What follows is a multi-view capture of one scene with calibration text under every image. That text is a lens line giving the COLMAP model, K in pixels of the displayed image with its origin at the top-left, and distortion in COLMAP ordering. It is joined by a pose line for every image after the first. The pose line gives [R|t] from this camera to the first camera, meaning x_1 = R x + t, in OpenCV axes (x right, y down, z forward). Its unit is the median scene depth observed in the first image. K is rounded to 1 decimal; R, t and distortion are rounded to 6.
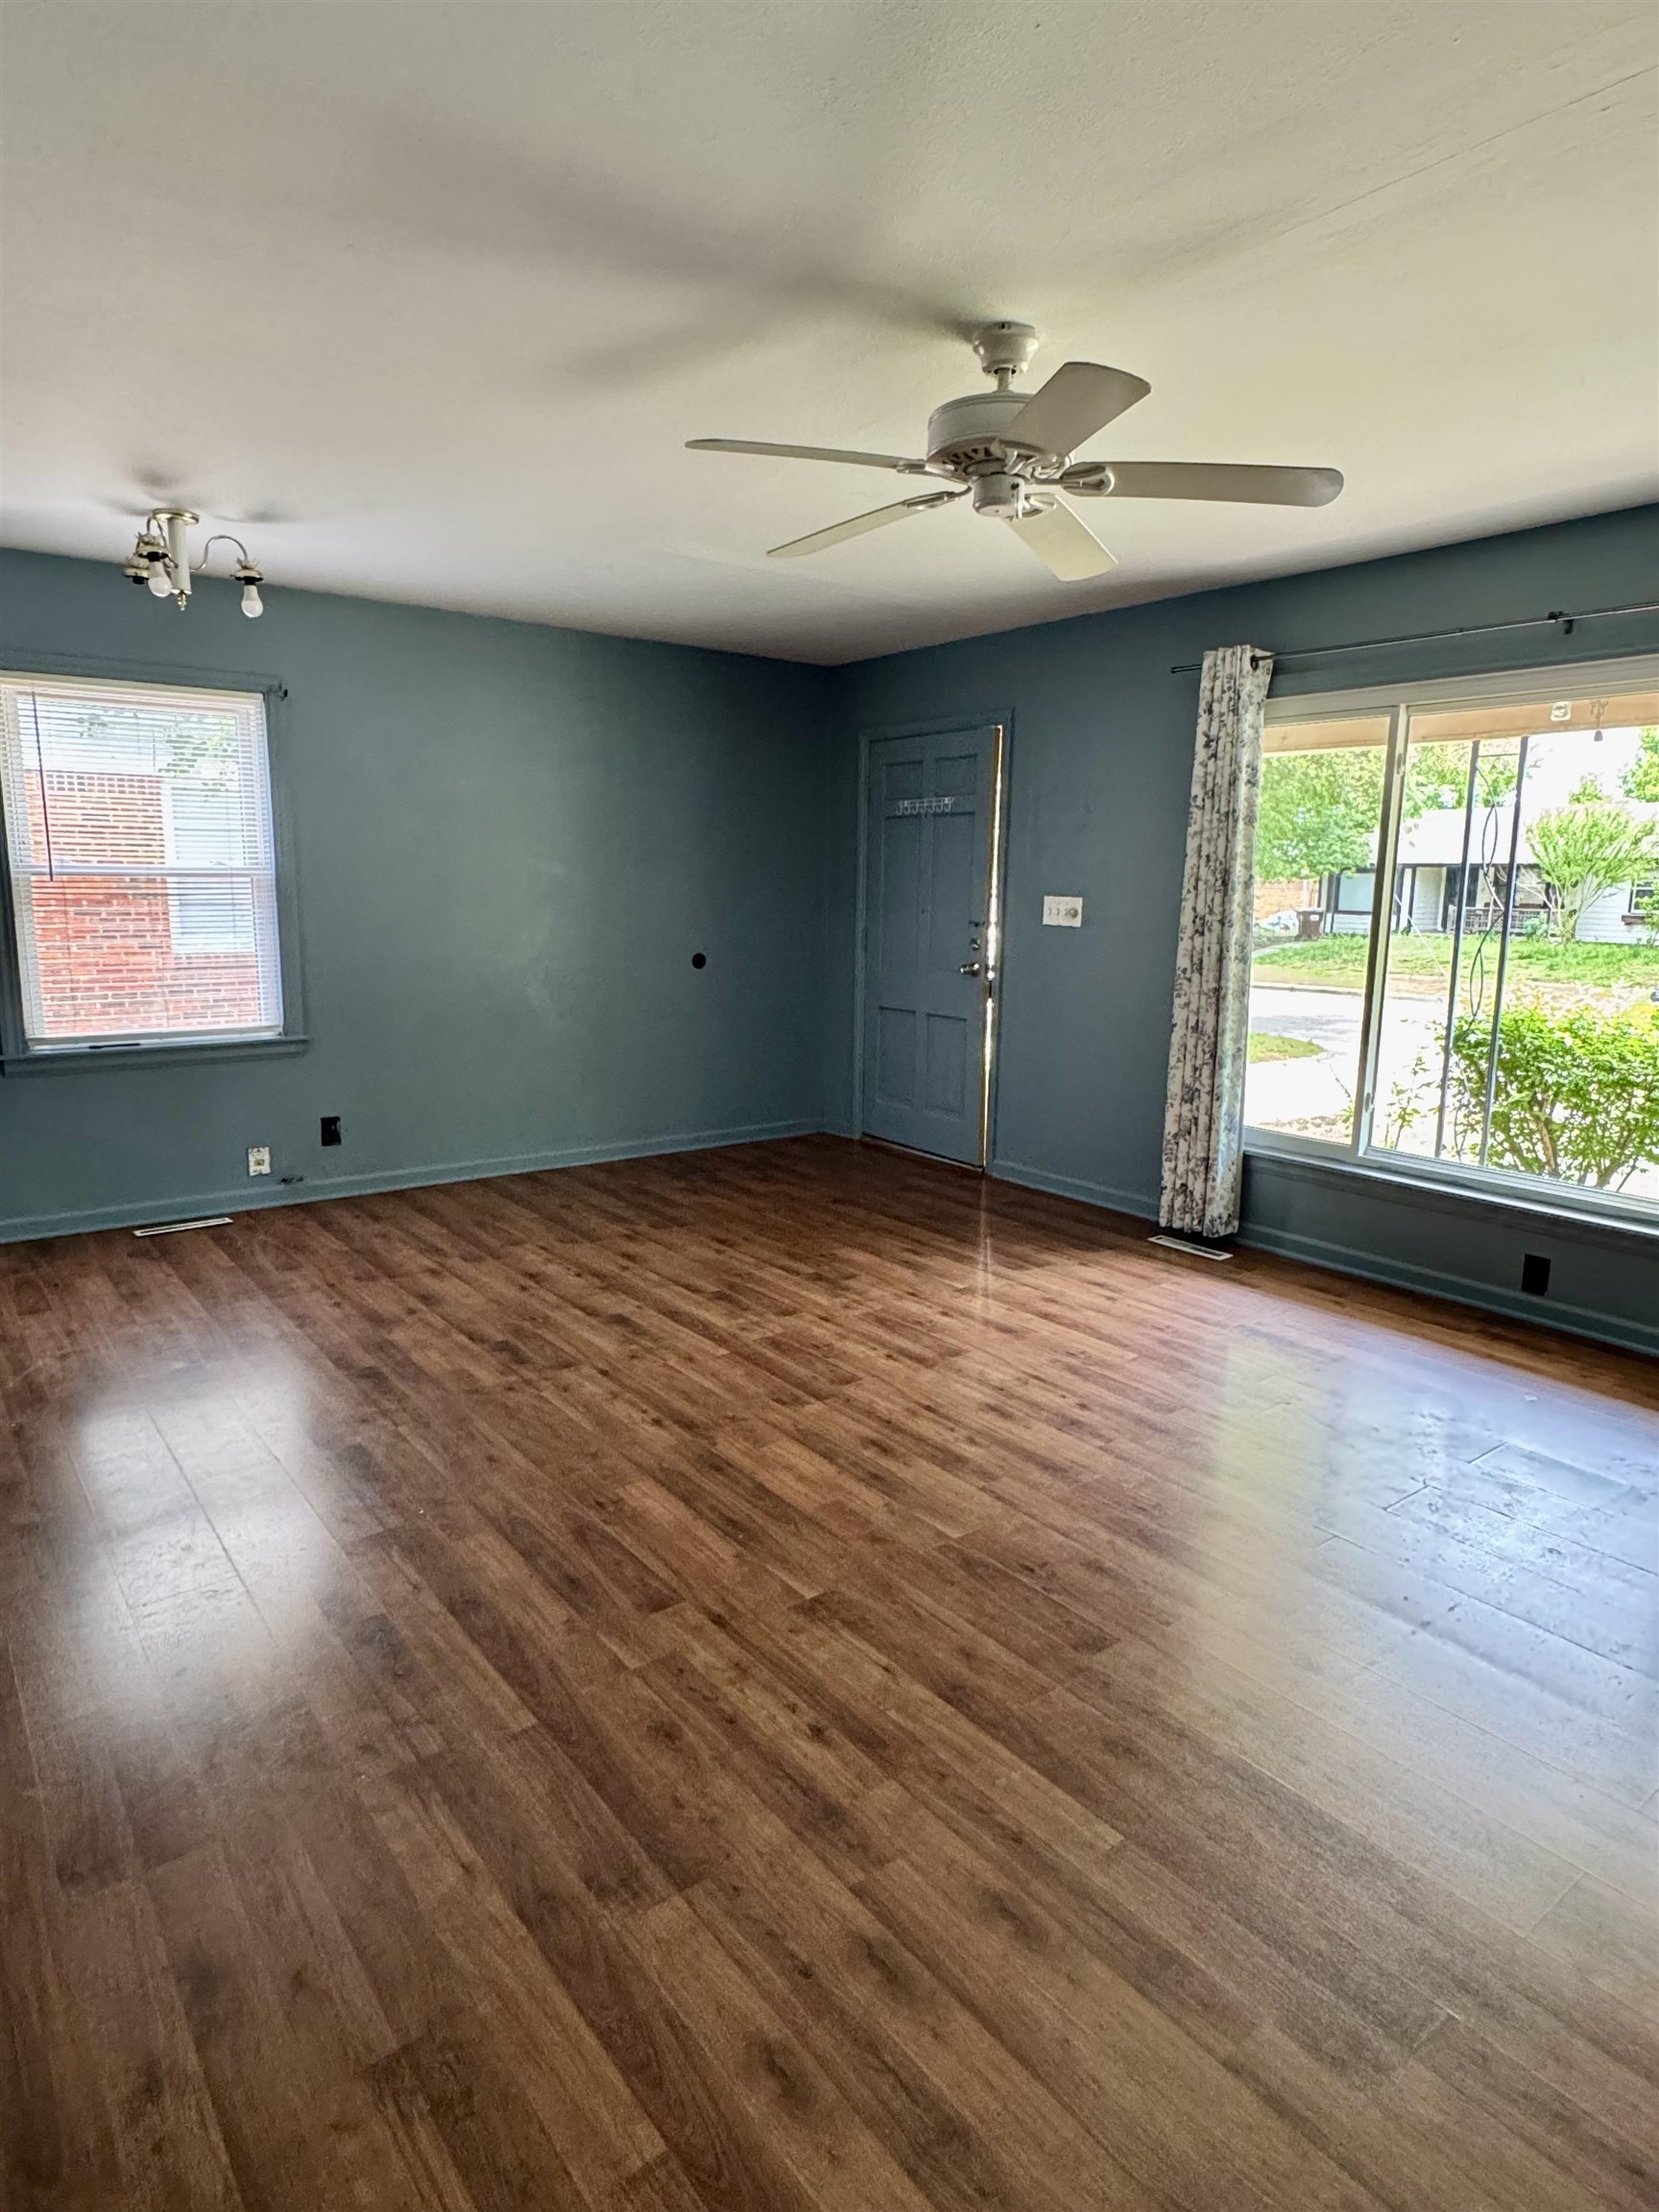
lens RADIAL K [[1269.8, 0, 826.1], [0, 1269.8, 1094.4], [0, 0, 1]] dist [-0.003972, 0.002007]
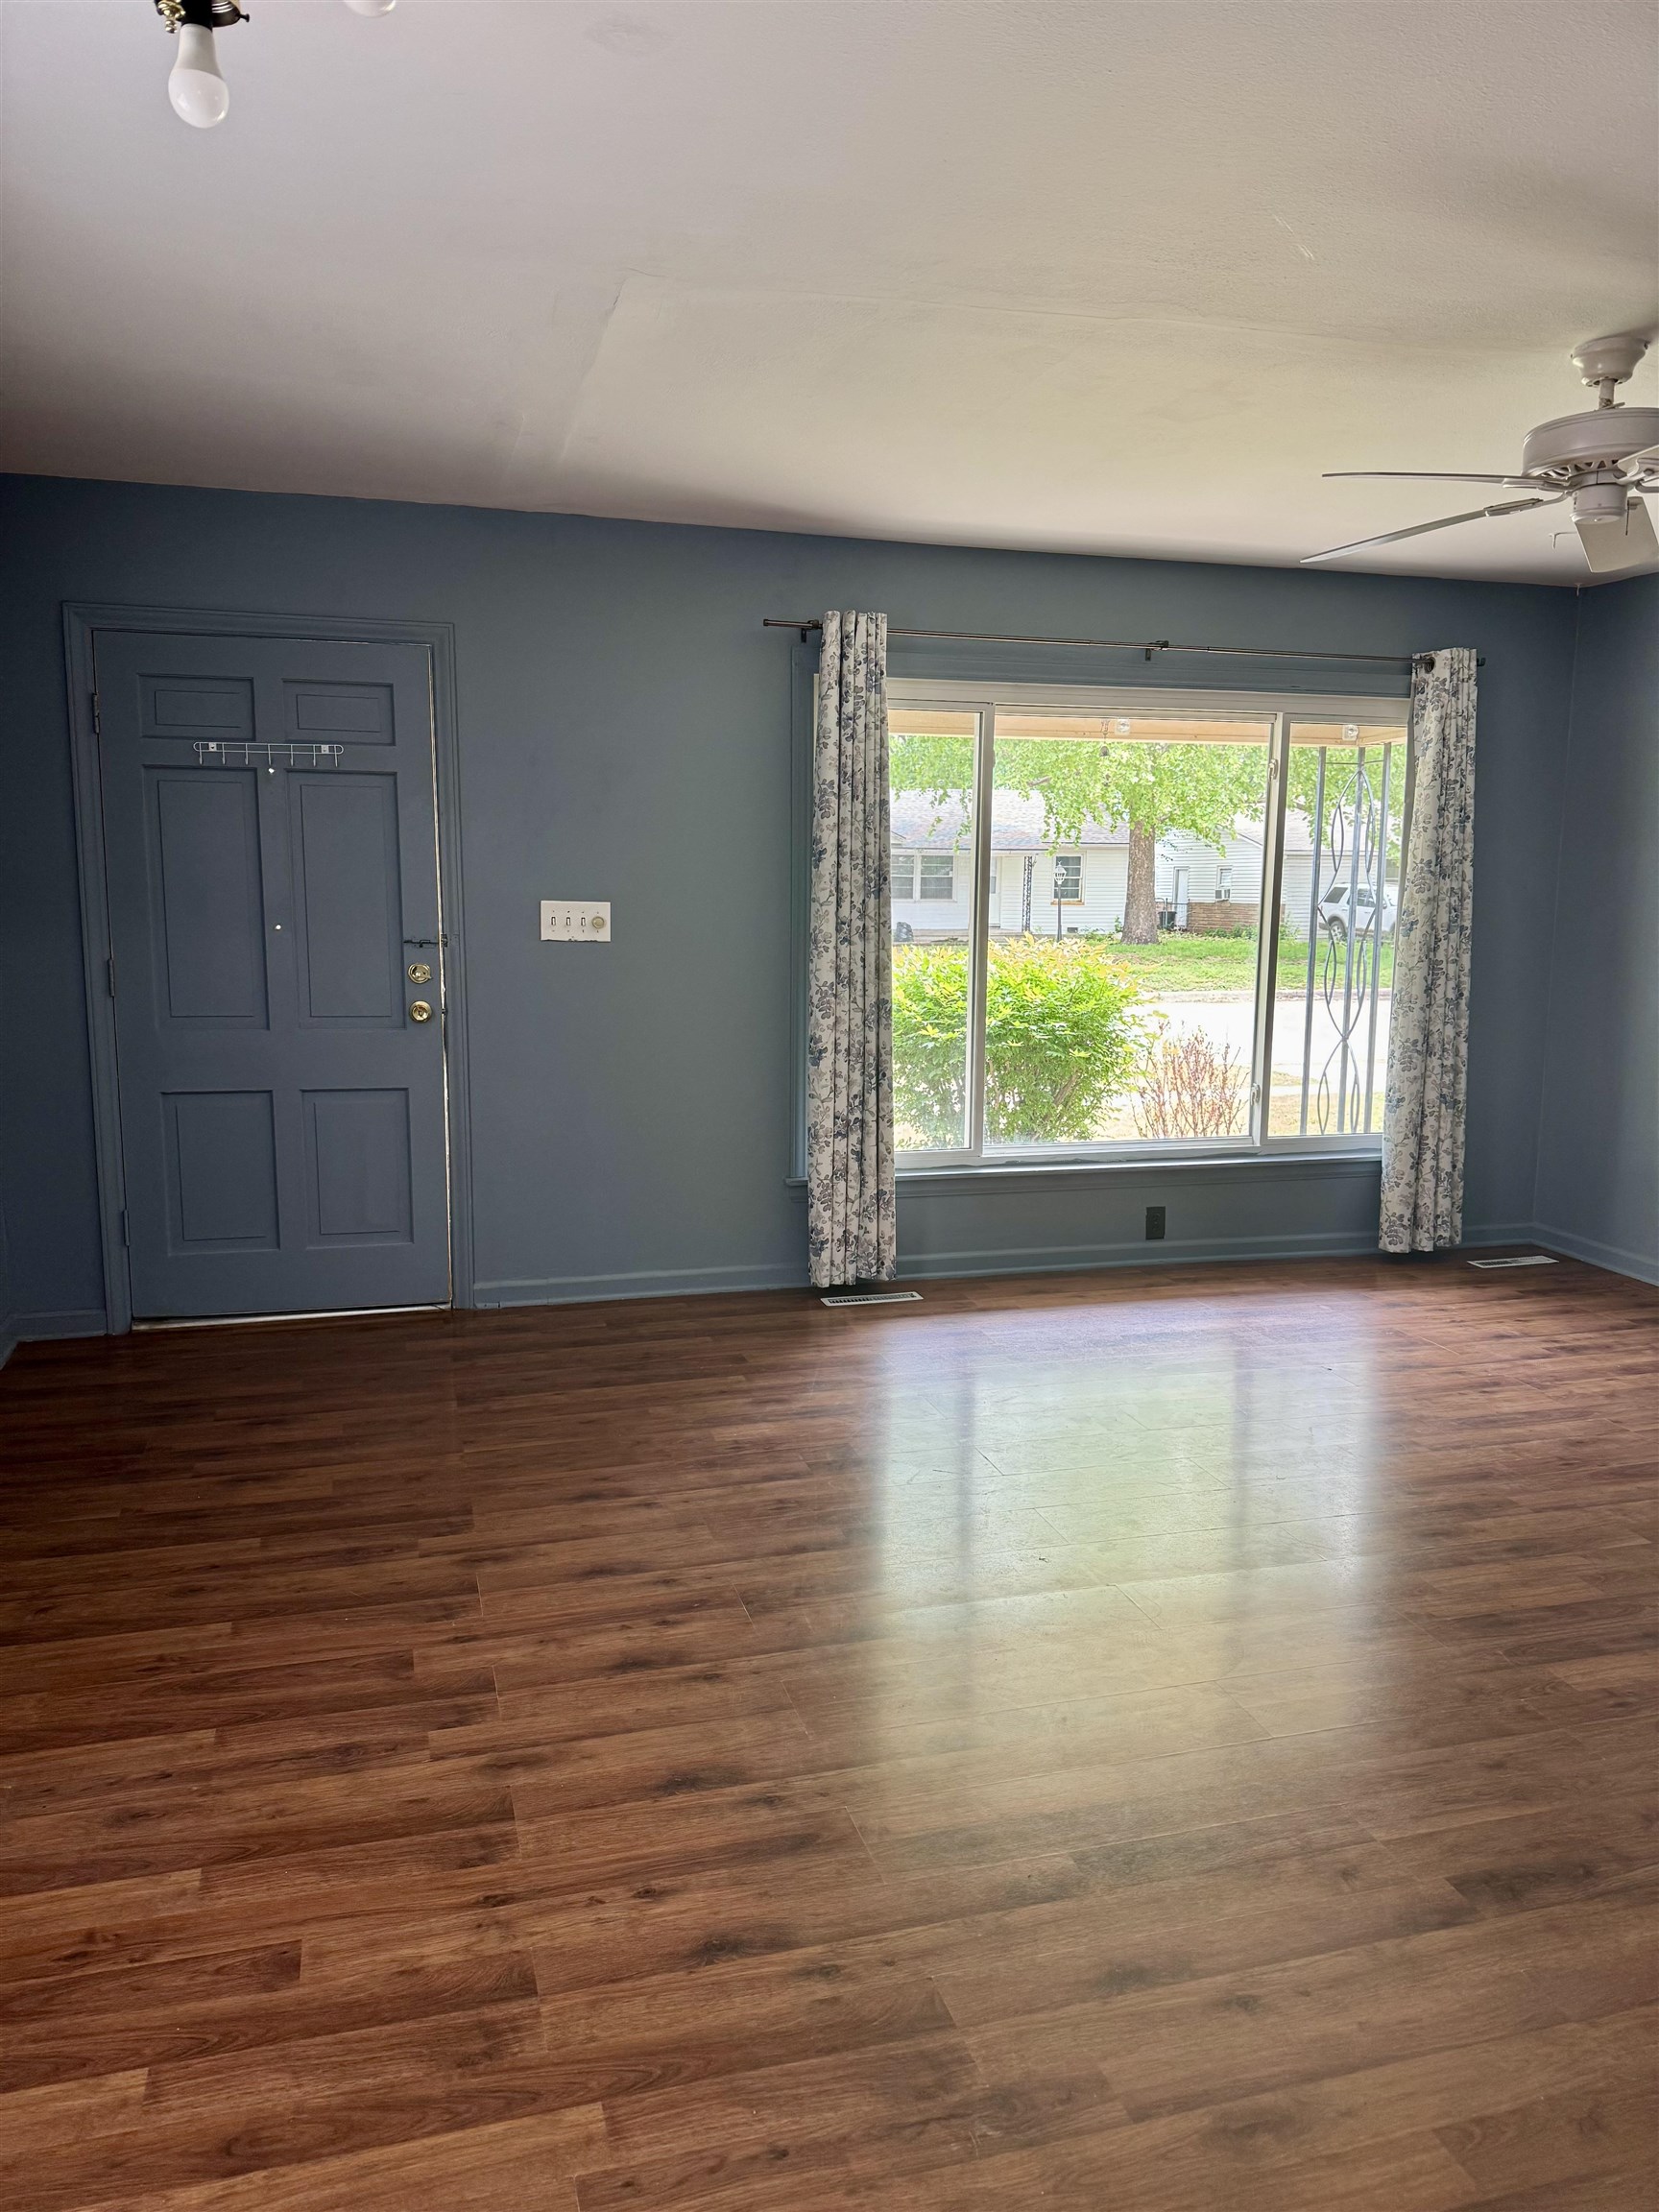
lens RADIAL K [[1562.9, 0, 821.9], [0, 1562.9, 1125.5], [0, 0, 1]] dist [0.072517, -0.083208]
pose [[0.362842, -0.158887, 0.918205, -0.713199], [0.148850, 0.982587, 0.111207, -0.124892], [-0.919886, 0.096324, 0.380174, 0.623249]]
